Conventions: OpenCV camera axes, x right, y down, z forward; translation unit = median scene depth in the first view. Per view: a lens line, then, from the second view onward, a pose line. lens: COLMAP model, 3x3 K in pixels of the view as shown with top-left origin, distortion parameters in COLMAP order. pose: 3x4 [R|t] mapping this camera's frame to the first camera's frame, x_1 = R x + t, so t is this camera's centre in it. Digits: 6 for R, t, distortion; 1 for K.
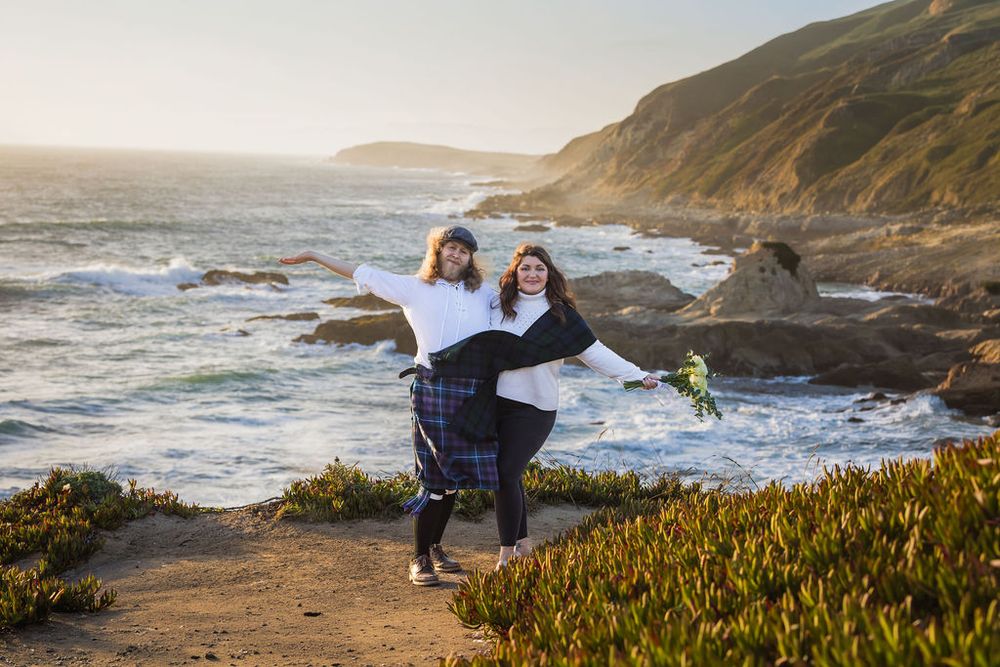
lens RADIAL K [[1998.5, 0, 500.0], [0, 1998.5, 333.5], [0, 0, 1]] dist [-0.004423, -0.008469]
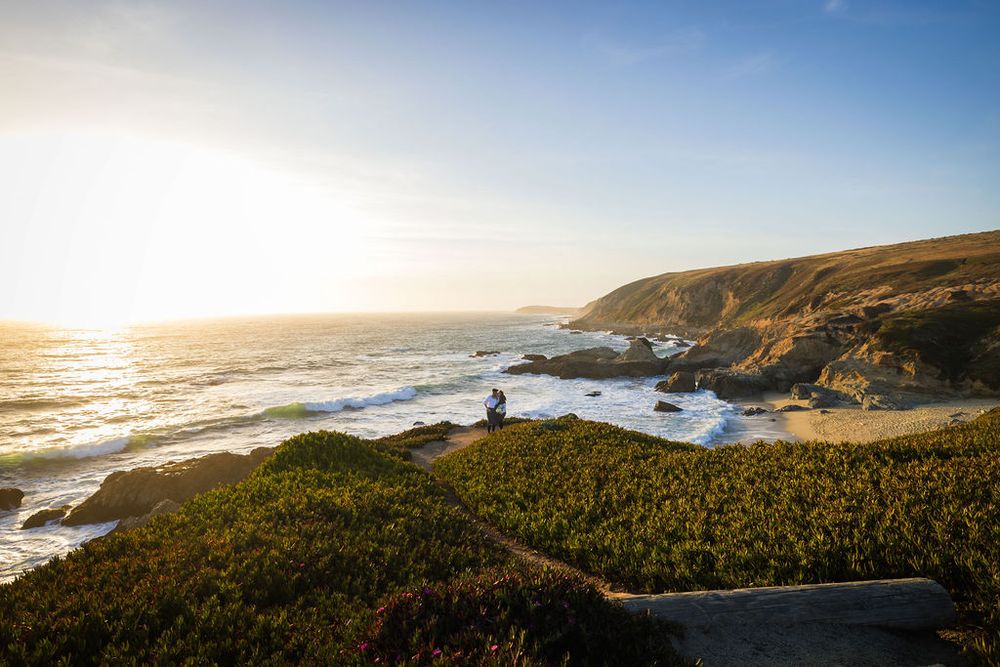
lens RADIAL K [[833.8, 0, 500.0], [0, 833.8, 333.5], [0, 0, 1]] dist [-0.000001, 0.000031]
pose [[0.990659, -0.038679, -0.130761, 0.082373], [0.037308, 0.999220, -0.012924, -0.042786], [0.131158, 0.007925, 0.991330, -0.414474]]
